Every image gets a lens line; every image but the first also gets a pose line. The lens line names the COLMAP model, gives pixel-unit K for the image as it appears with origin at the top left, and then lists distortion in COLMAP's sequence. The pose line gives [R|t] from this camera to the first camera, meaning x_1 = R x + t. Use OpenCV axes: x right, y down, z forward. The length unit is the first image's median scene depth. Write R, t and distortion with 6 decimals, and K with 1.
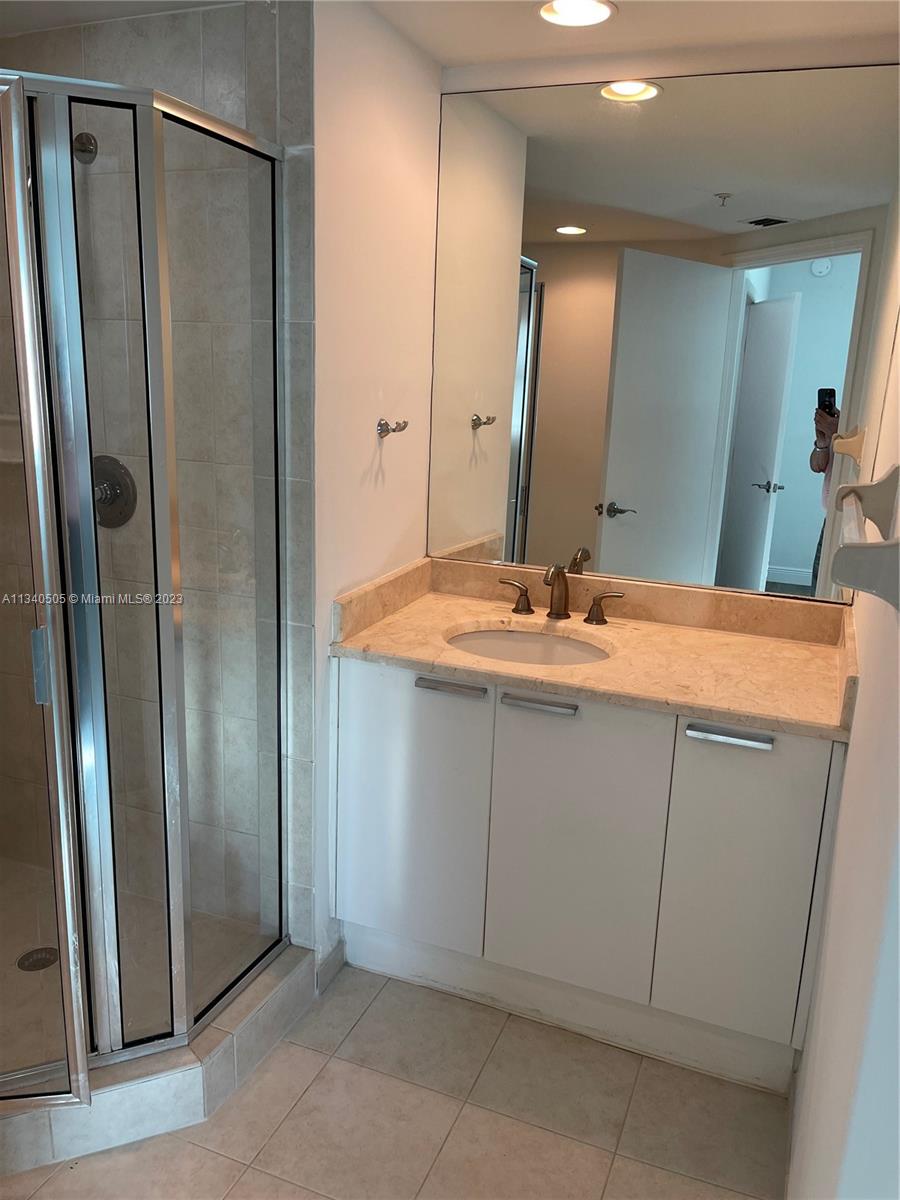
lens RADIAL K [[905.3, 0, 453.3], [0, 905.3, 605.4], [0, 0, 1]] dist [0.056058, -0.058762]
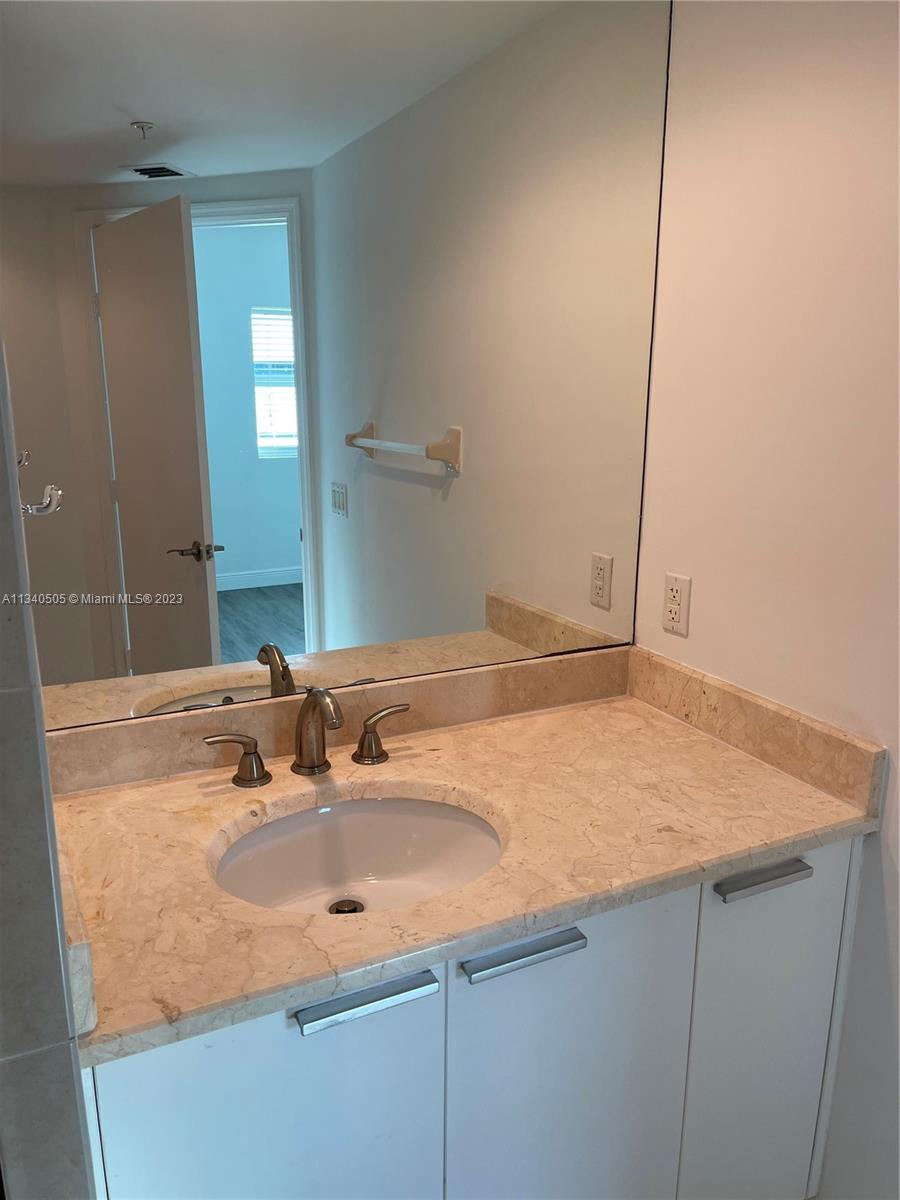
lens RADIAL K [[905.3, 0, 453.3], [0, 905.3, 605.4], [0, 0, 1]] dist [0.056058, -0.058762]
pose [[0.649680, -0.211511, 0.730191, -0.258463], [0.198663, 0.974375, 0.105484, -0.146874], [-0.733791, 0.076531, 0.675051, 0.523698]]
